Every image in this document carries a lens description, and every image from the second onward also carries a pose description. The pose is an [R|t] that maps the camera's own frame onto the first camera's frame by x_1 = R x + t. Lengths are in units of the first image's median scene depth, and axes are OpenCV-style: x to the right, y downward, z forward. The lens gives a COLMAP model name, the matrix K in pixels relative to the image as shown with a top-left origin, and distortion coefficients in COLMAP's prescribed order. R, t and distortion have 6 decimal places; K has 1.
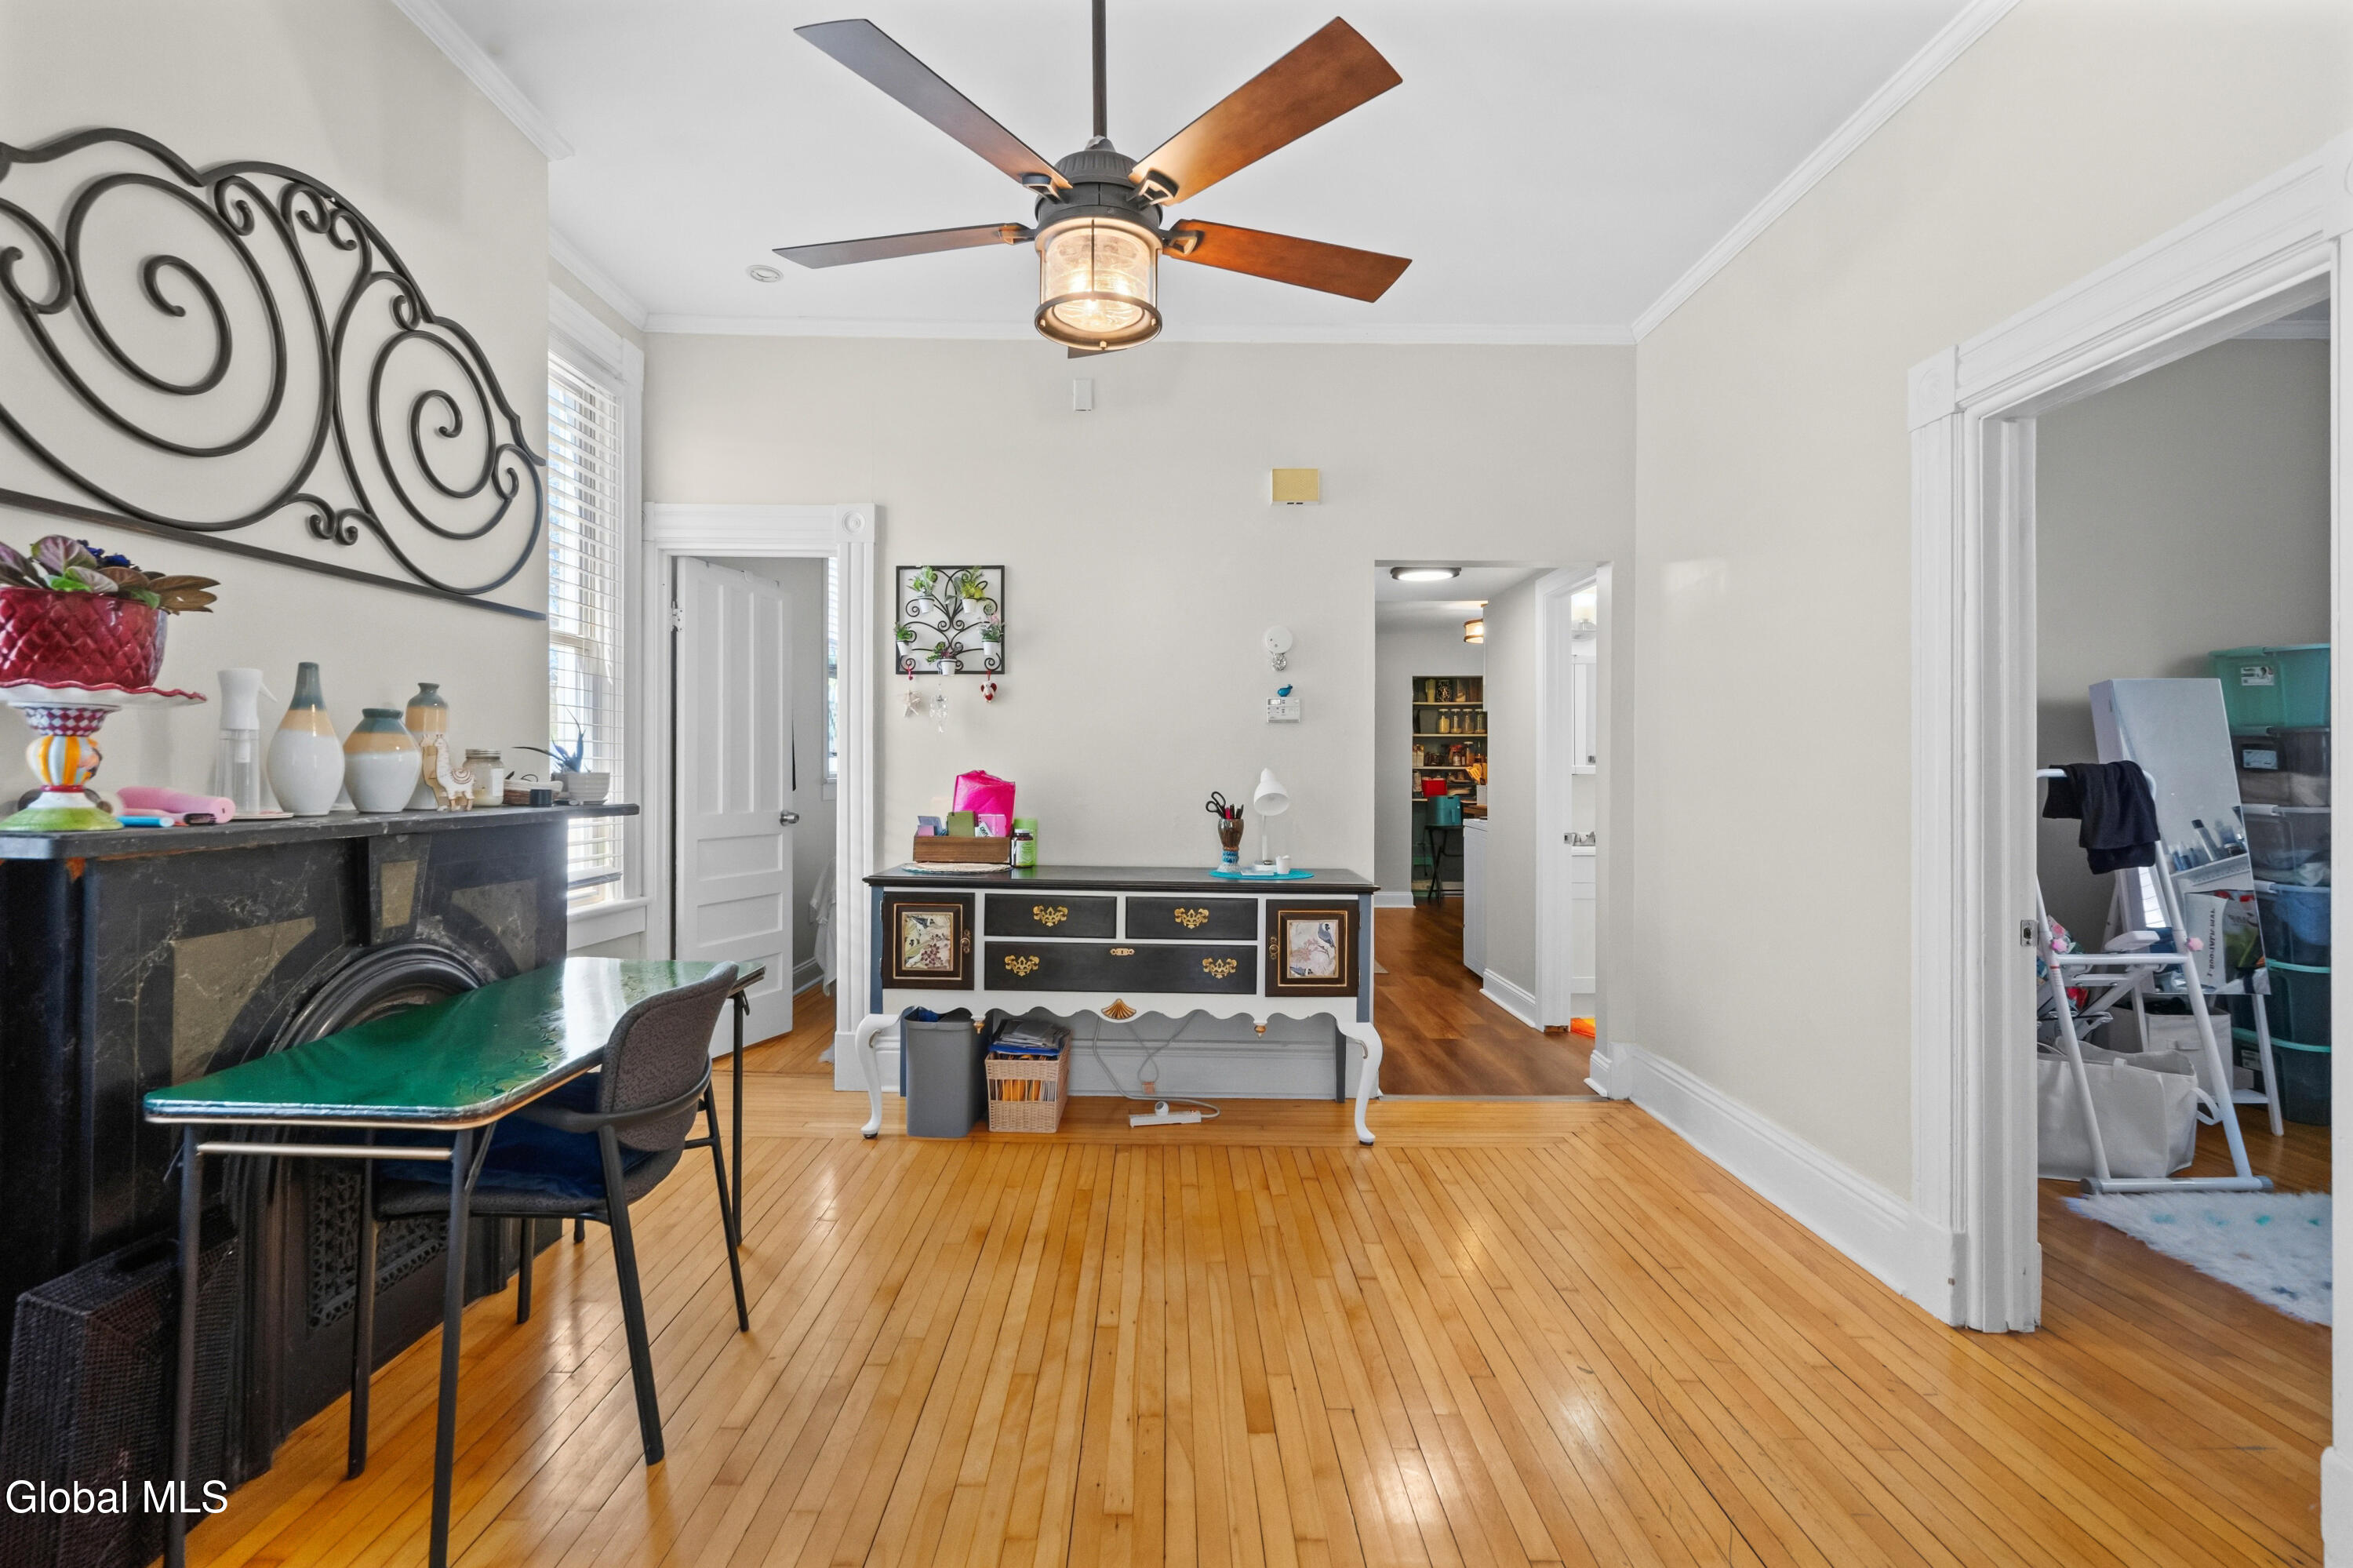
lens RADIAL K [[1106.8, 0, 1160.6], [0, 1106.8, 772.5], [0, 0, 1]] dist [-0.001140, 0.000951]
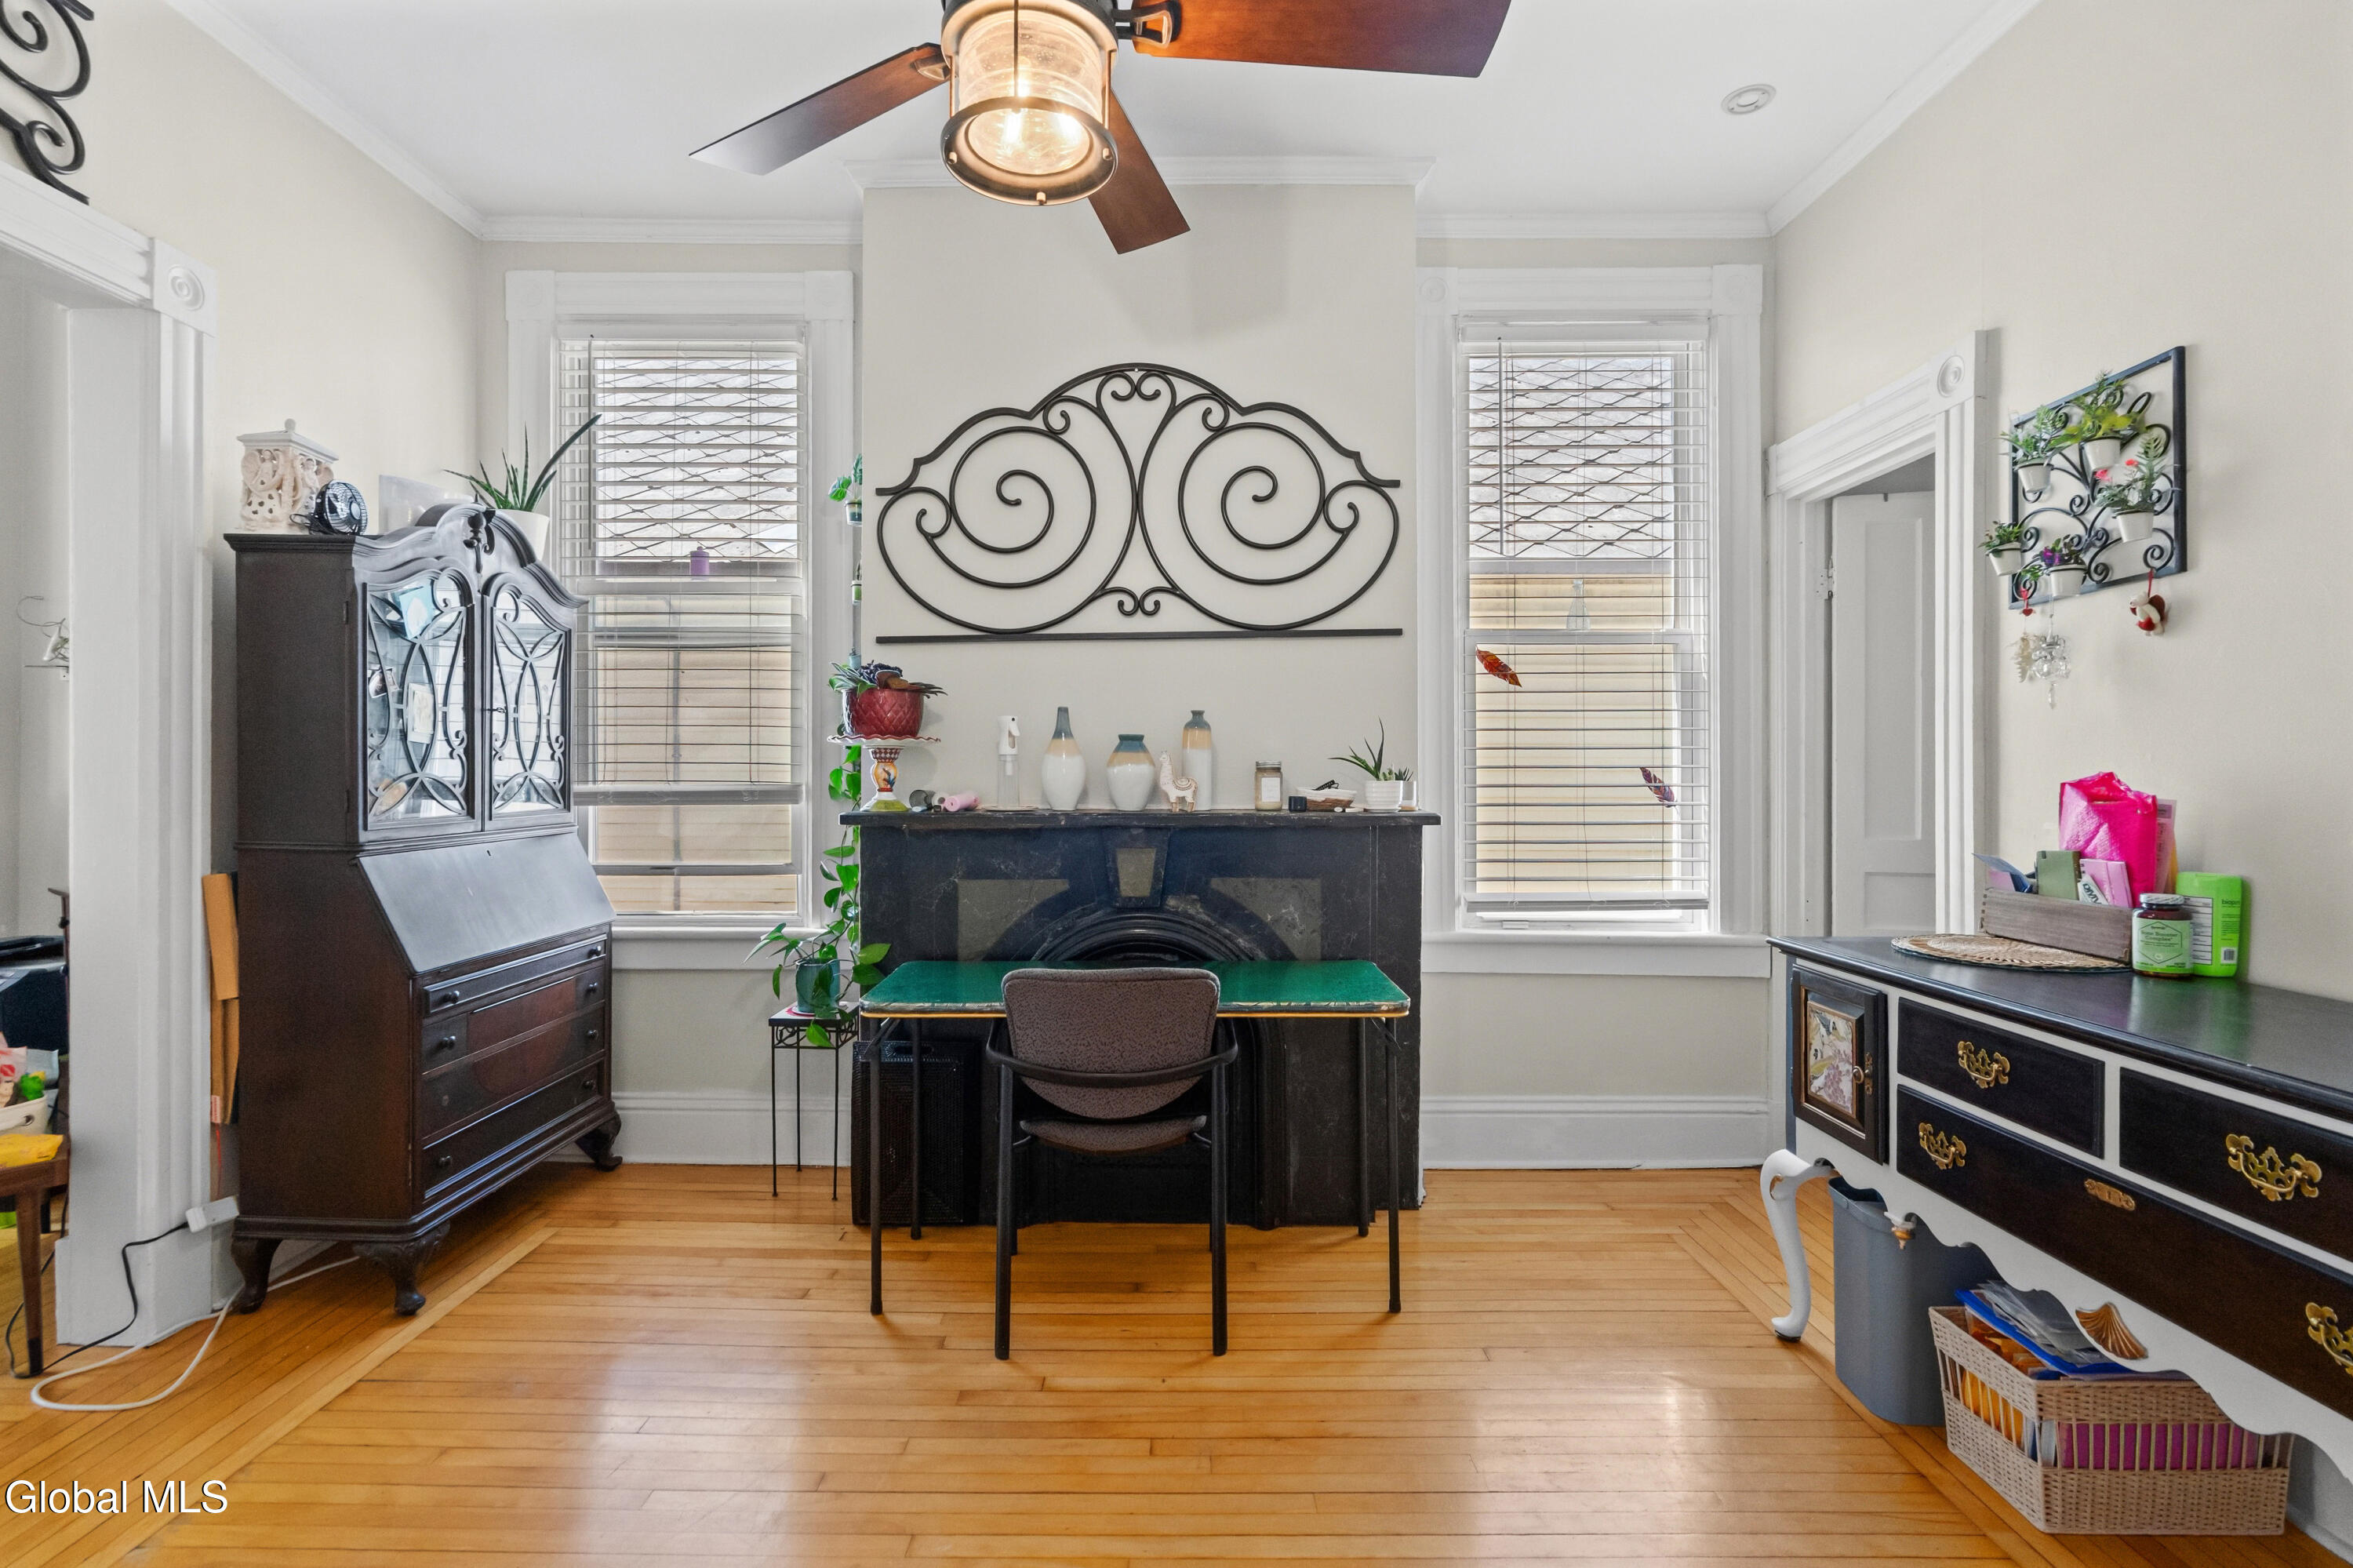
lens RADIAL K [[1106.8, 0, 1160.3], [0, 1106.8, 782.1], [0, 0, 1]] dist [-0.001140, 0.000951]
pose [[-0.012357, -0.007543, -0.999895, 0.558744], [0.000530, 0.999971, -0.007551, 0.009863], [0.999924, -0.000623, -0.012352, 0.908670]]
